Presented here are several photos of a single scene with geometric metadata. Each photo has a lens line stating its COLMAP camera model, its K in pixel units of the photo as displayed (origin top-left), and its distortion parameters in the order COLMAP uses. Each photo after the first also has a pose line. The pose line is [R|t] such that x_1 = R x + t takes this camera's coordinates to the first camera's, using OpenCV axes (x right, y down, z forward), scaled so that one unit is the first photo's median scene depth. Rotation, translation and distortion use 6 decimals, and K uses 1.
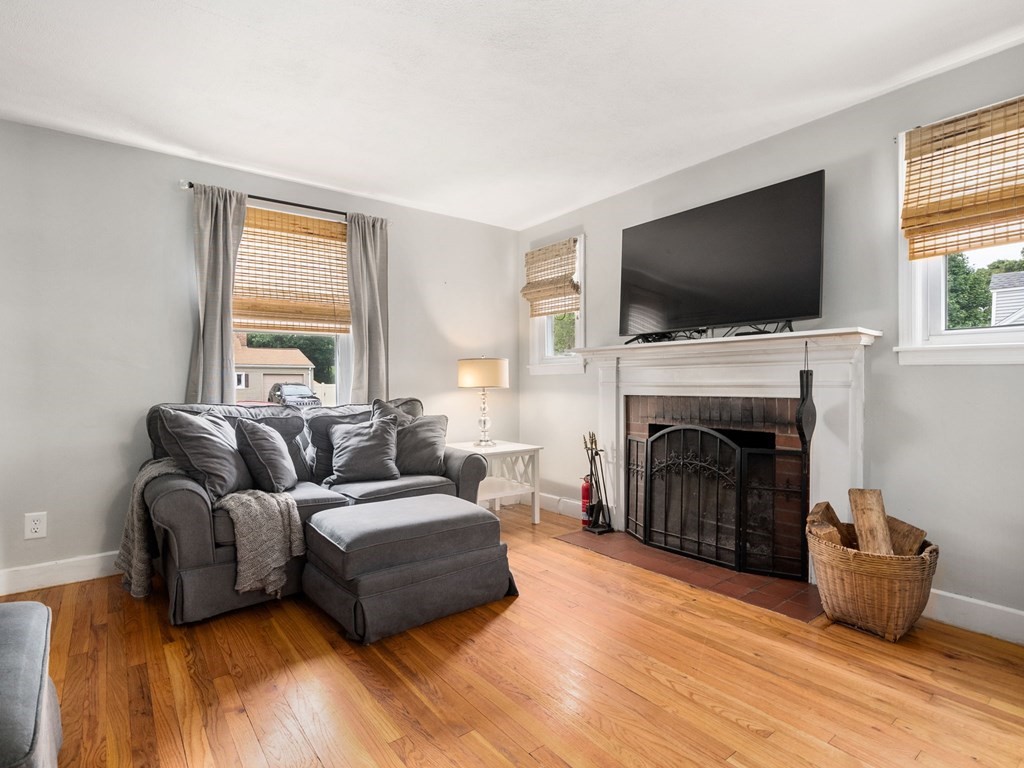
lens RADIAL K [[542.8, 0, 512.0], [0, 542.8, 384.0], [0, 0, 1]] dist [0.010921, -0.001588]
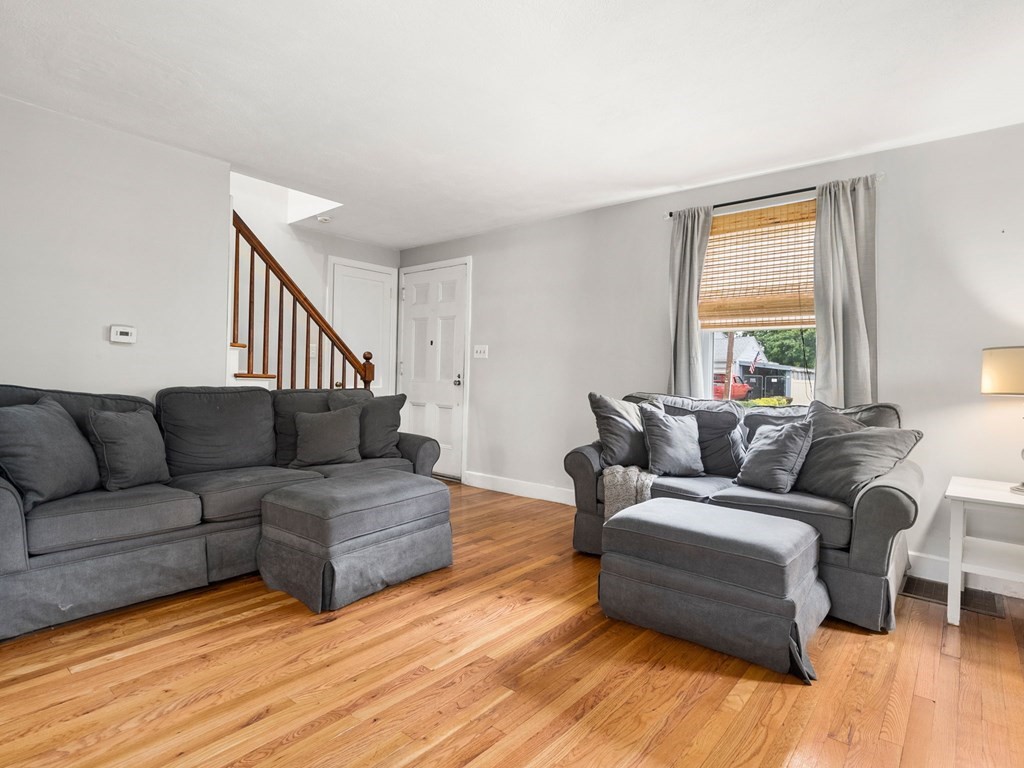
lens RADIAL K [[542.8, 0, 512.0], [0, 542.8, 384.0], [0, 0, 1]] dist [0.010921, -0.001588]
pose [[0.223293, 0.024189, -0.974451, 0.520537], [-0.031903, 0.999338, 0.017496, 0.002389], [0.974229, 0.027181, 0.223917, 0.396134]]
